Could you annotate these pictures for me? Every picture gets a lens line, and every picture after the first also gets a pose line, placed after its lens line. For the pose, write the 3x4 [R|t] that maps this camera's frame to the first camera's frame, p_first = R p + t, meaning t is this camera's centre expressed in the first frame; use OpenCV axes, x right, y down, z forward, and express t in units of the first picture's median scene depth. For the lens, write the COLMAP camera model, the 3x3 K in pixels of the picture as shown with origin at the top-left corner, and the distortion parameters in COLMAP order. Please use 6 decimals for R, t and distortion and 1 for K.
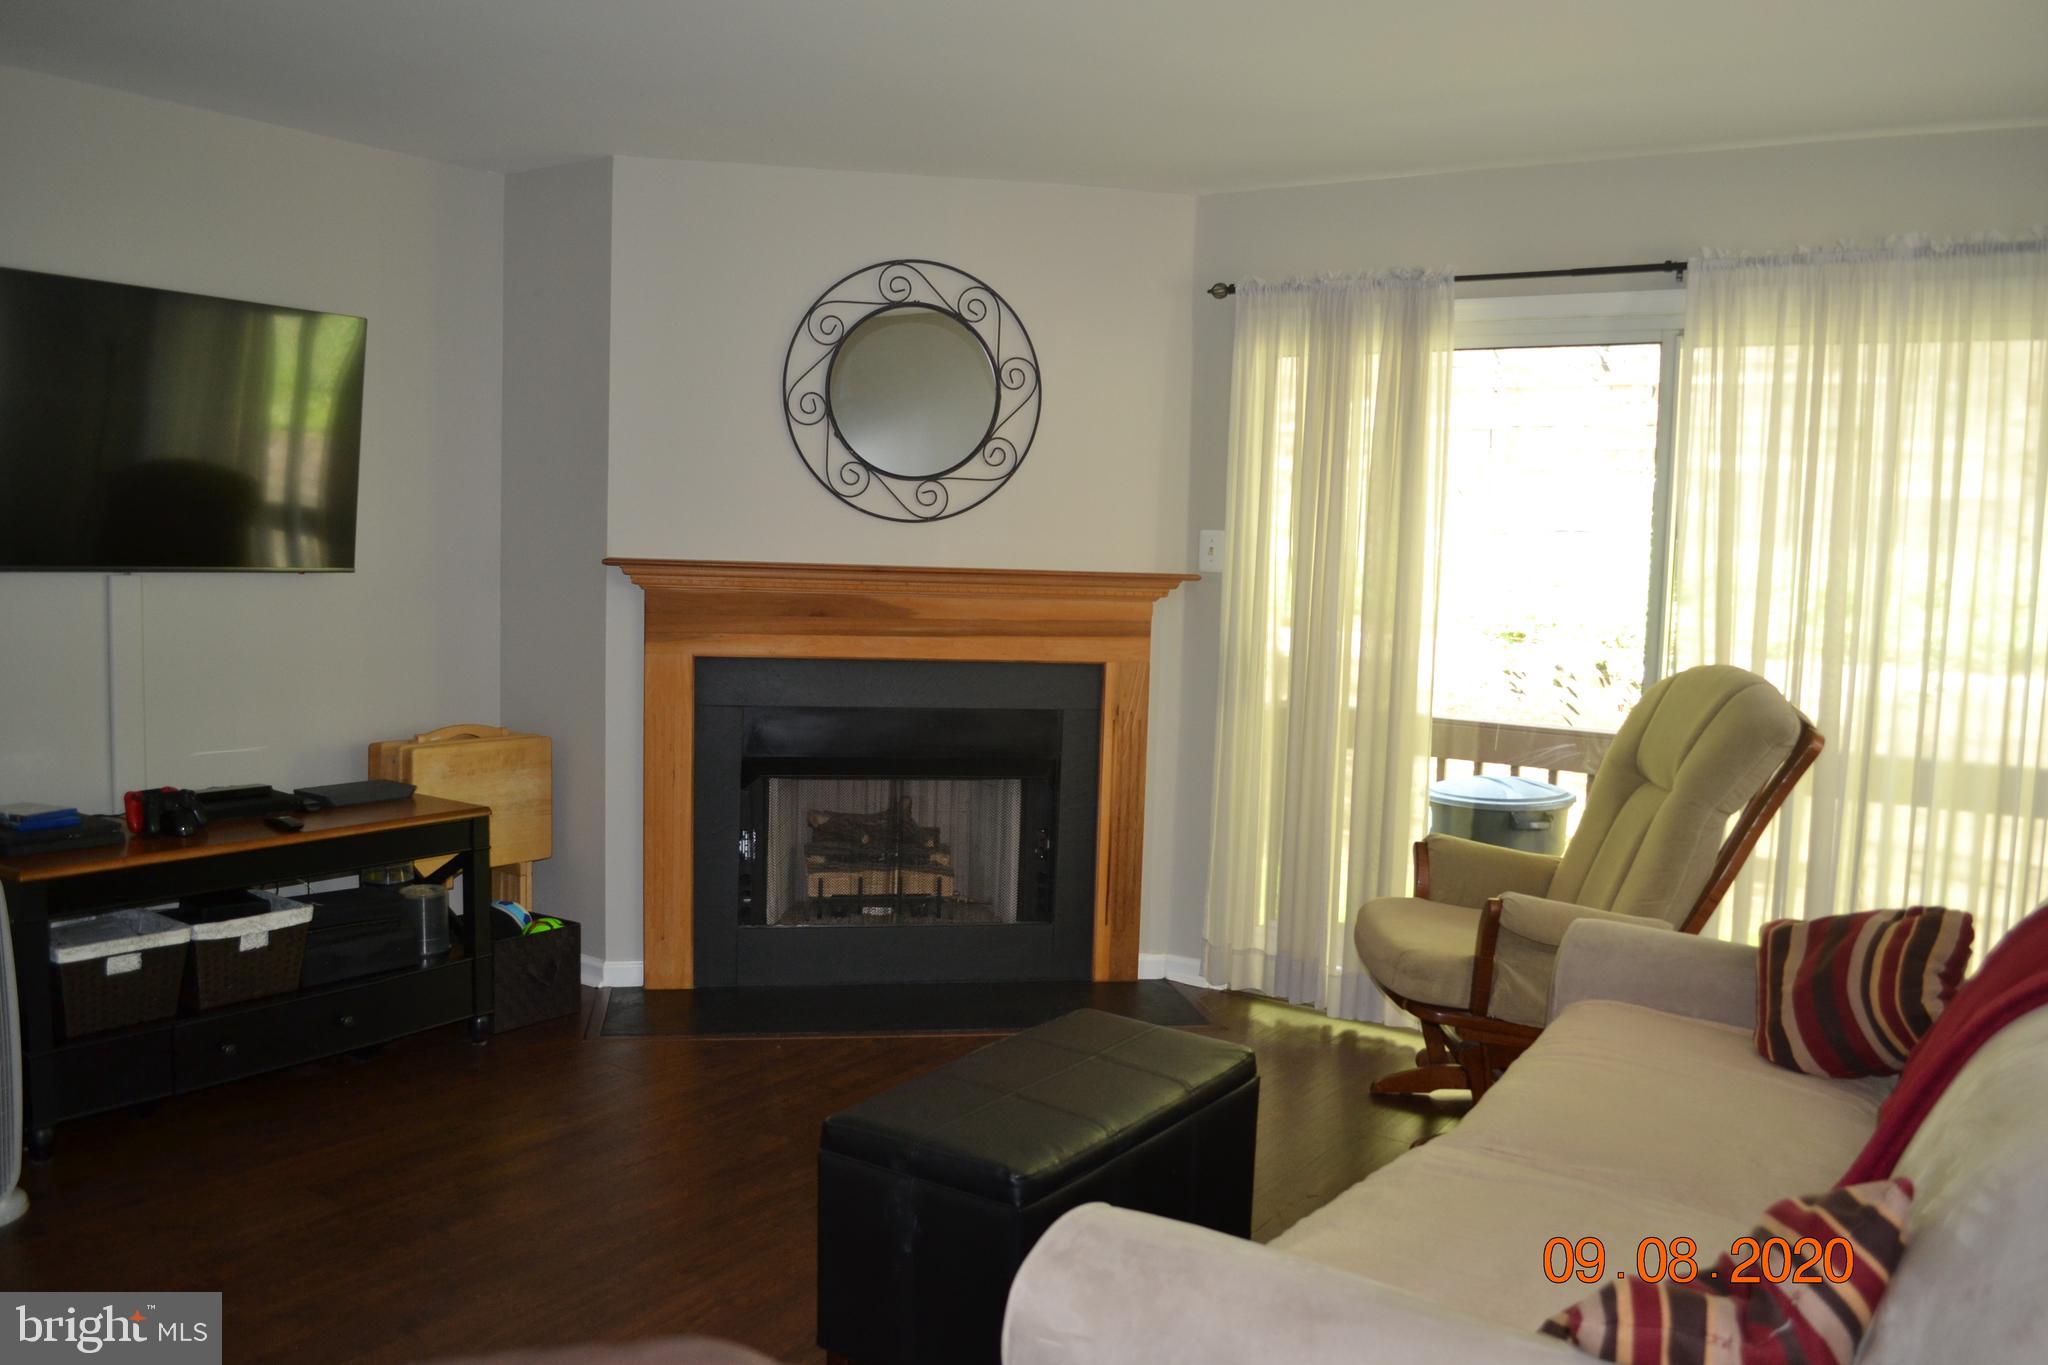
lens RADIAL K [[1630.7, 0, 1031.5], [0, 1630.7, 688.8], [0, 0, 1]] dist [-0.085019, 0.010751]
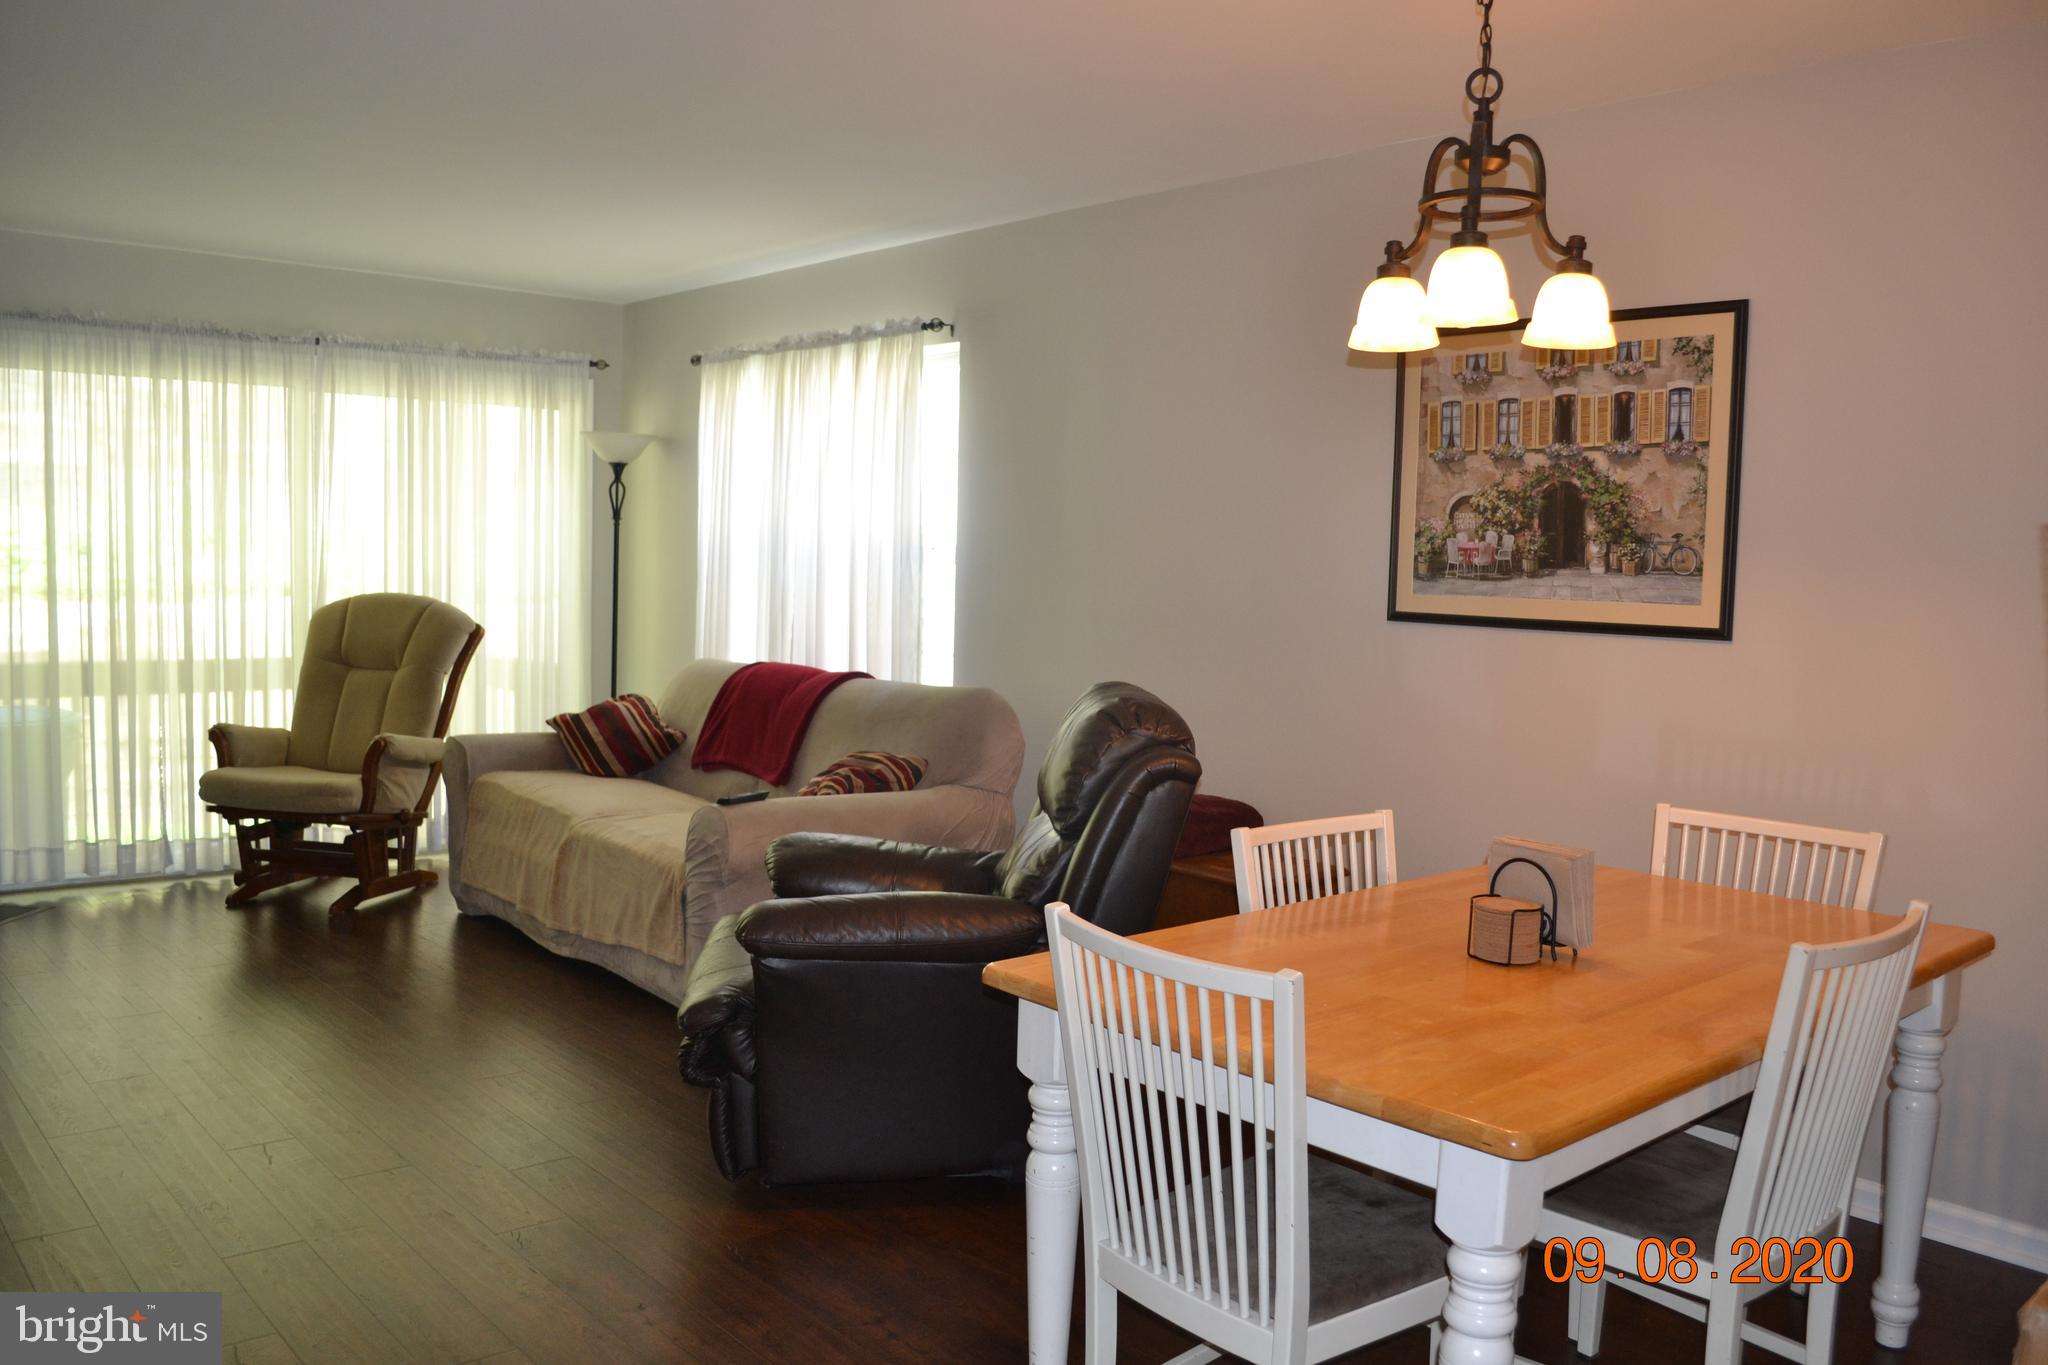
lens RADIAL K [[1630.7, 0, 1025.8], [0, 1630.7, 695.5], [0, 0, 1]] dist [-0.085019, 0.010751]
pose [[0.245262, -0.109718, 0.963228, -0.850956], [0.068135, 0.993069, 0.095768, -0.019377], [-0.967059, 0.042142, 0.251038, -0.042806]]
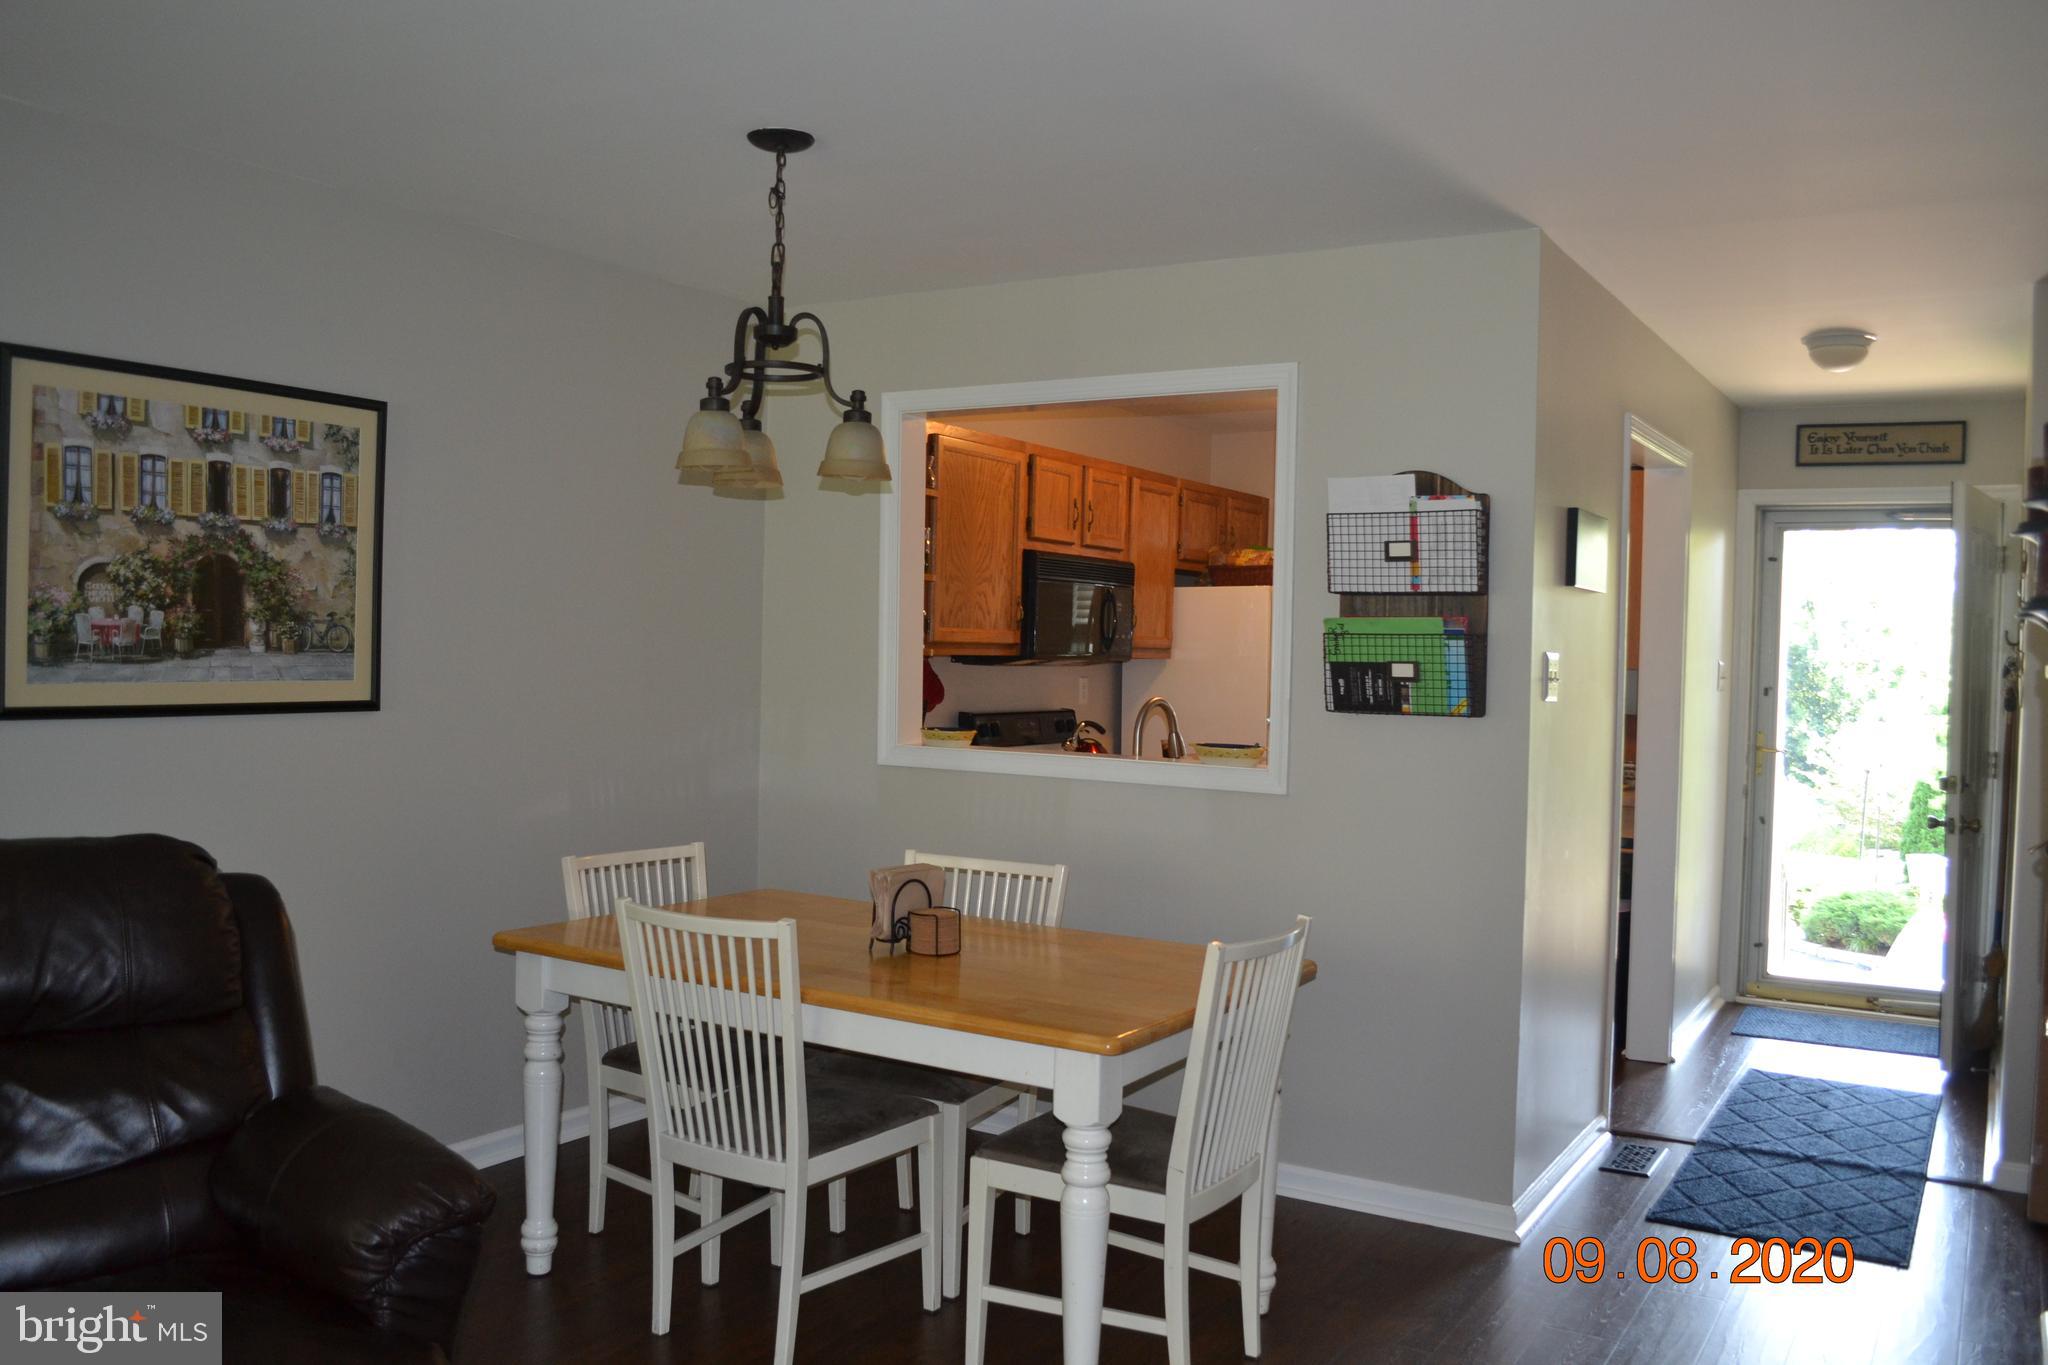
lens RADIAL K [[1630.7, 0, 1022.2], [0, 1630.7, 693.6], [0, 0, 1]] dist [-0.085019, 0.010751]
pose [[-0.996990, -0.055869, -0.053754, -0.328149], [-0.061763, 0.991432, 0.115100, -0.074644], [0.046863, 0.118074, -0.991898, 0.659644]]
